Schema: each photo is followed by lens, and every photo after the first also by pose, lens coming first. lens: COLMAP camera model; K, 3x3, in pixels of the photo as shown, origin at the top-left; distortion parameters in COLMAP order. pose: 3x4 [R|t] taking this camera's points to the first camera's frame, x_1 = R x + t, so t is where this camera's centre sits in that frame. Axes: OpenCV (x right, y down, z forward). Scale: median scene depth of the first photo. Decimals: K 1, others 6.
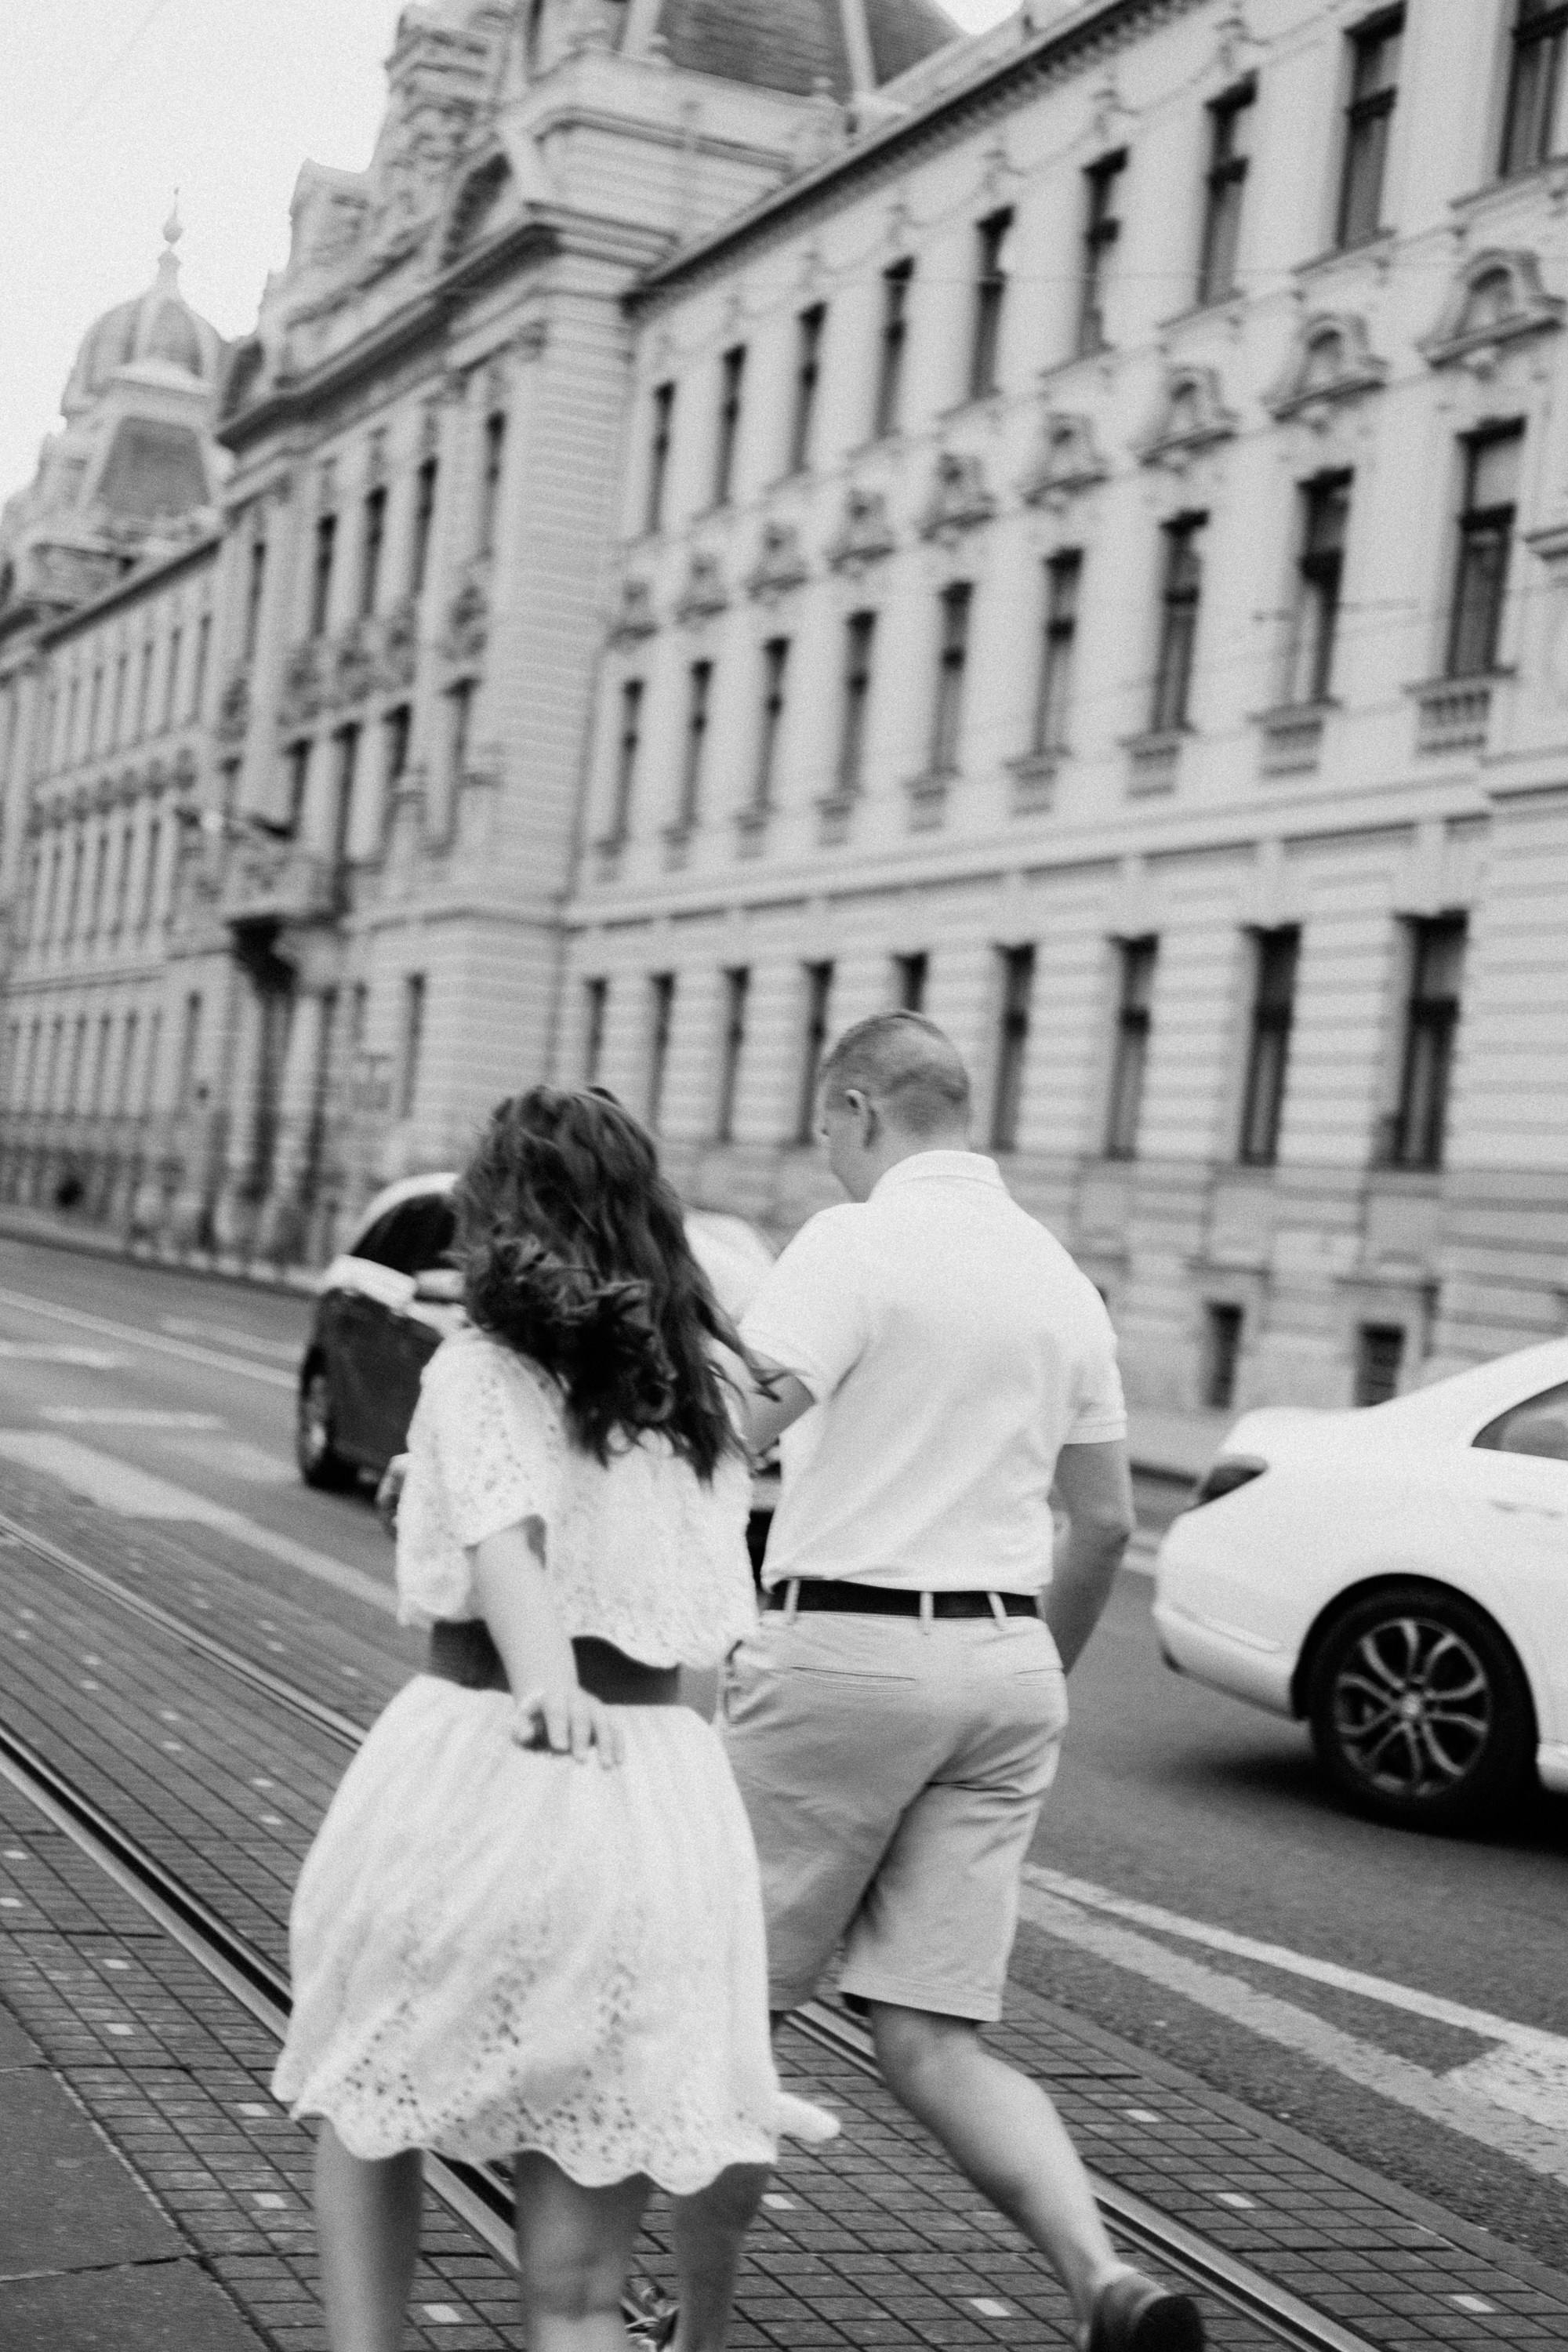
lens RADIAL K [[3541.1, 0, 773.6], [0, 3541.1, 1099.0], [0, 0, 1]] dist [0.092411, 0.011559]
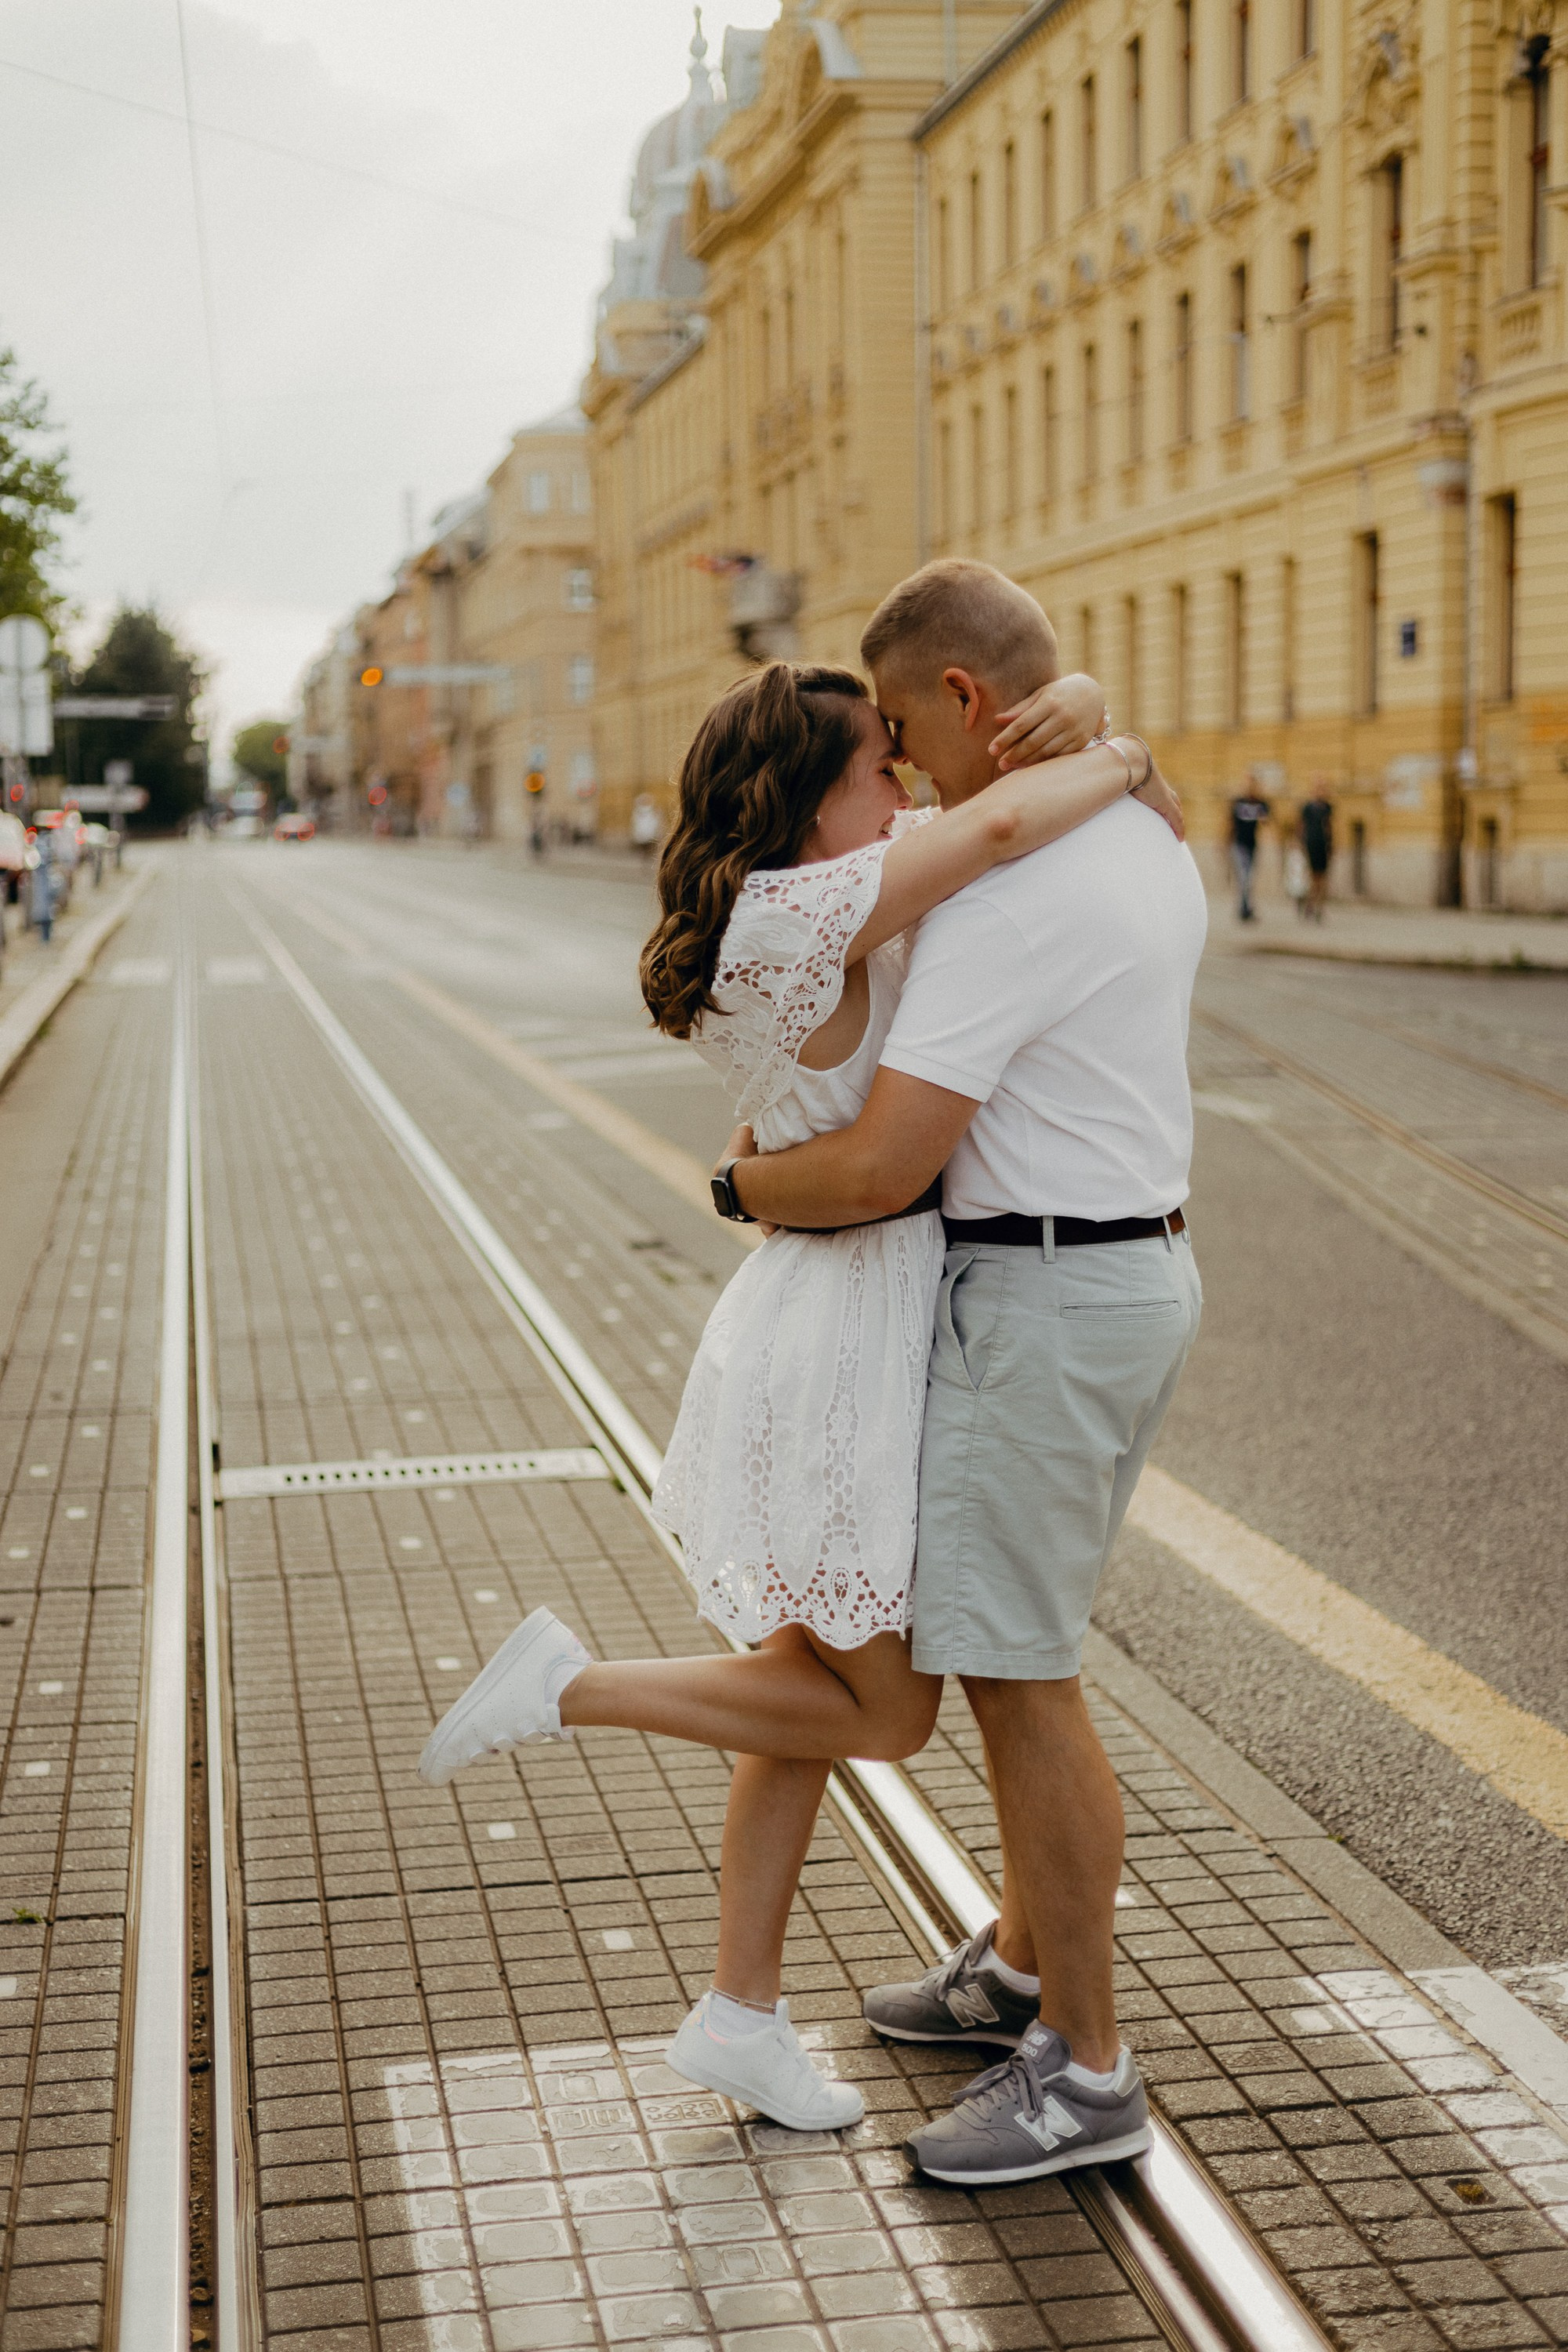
lens RADIAL K [[3281.0, 0, 763.4], [0, 3281.0, 1182.1], [0, 0, 1]] dist [0.081466, 0.053515]
pose [[0.967543, -0.095535, -0.233951, 0.148257], [0.127201, 0.984068, 0.124214, 0.005315], [0.218357, -0.149941, 0.964281, -0.276994]]
